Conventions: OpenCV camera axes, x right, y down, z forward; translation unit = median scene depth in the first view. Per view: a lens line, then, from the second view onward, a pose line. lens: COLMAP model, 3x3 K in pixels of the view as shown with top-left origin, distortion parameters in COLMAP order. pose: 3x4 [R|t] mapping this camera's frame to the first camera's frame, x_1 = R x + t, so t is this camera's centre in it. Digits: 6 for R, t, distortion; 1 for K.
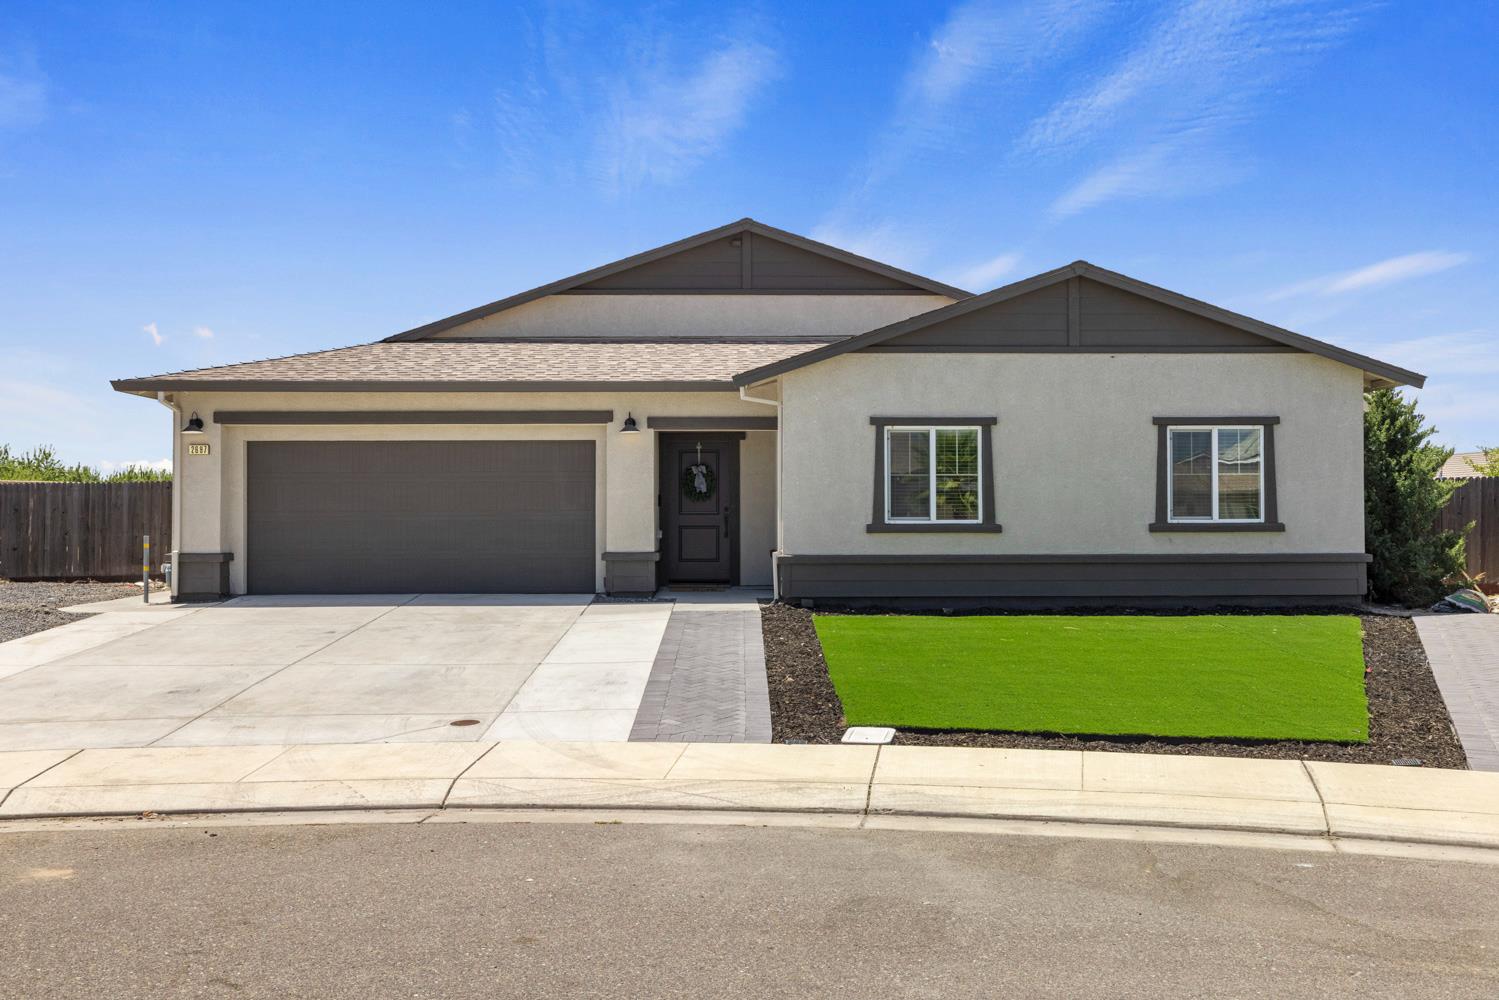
lens RADIAL K [[1297.2, 0, 749.5], [0, 1297.2, 500.0], [0, 0, 1]] dist [0.000942, 0.003000]
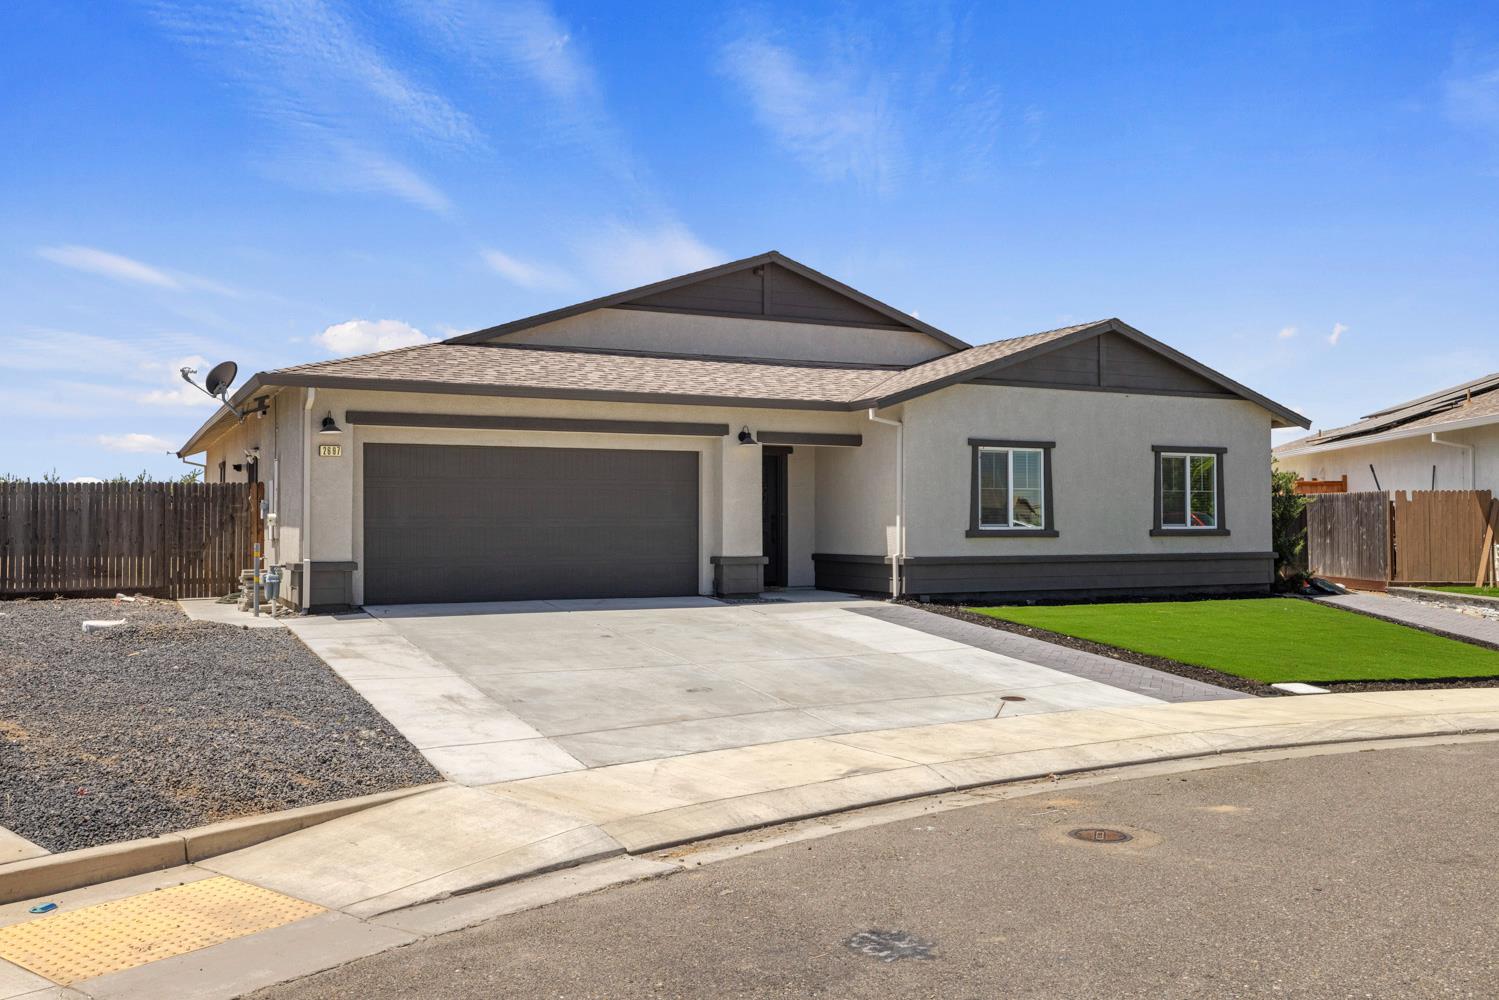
lens RADIAL K [[1297.2, 0, 749.5], [0, 1297.2, 500.0], [0, 0, 1]] dist [0.000942, 0.003000]
pose [[0.903322, 0.009600, 0.428856, -0.580746], [-0.006607, 0.999942, -0.008468, 0.002599], [-0.428912, 0.004816, 0.903333, 0.027787]]
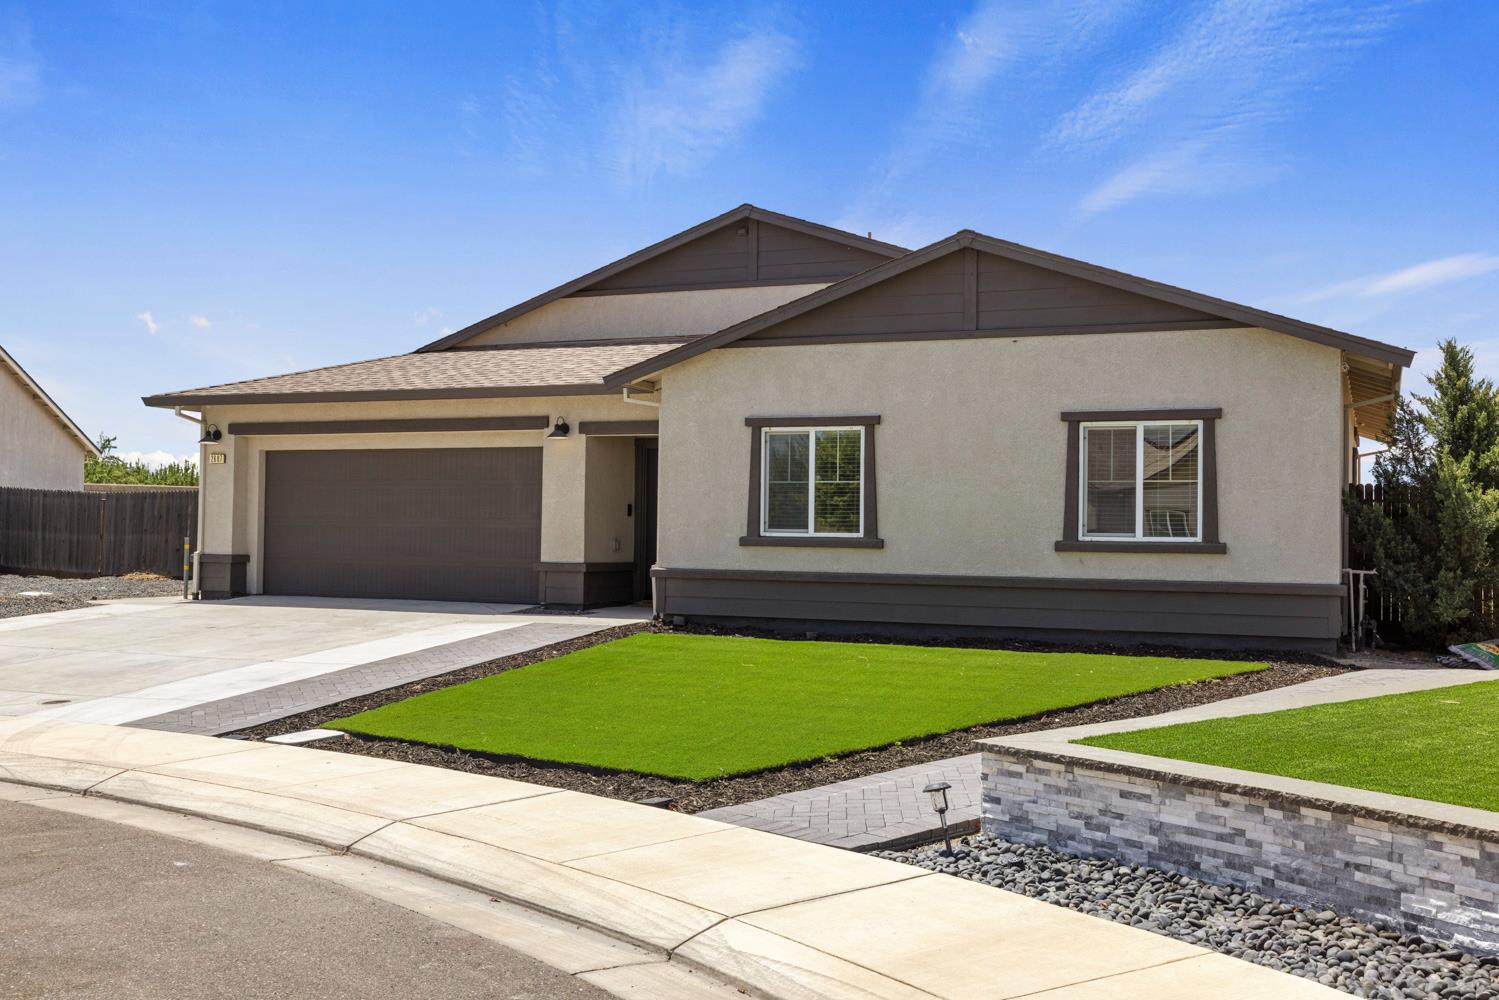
lens RADIAL K [[1459.0, 0, 749.5], [0, 1459.0, 500.0], [0, 0, 1]] dist [-0.002523, -0.006111]
pose [[0.912944, 0.005232, -0.408050, 0.506196], [-0.008873, 0.999936, -0.007030, 0.000319], [0.407988, 0.010039, 0.912932, 0.070475]]
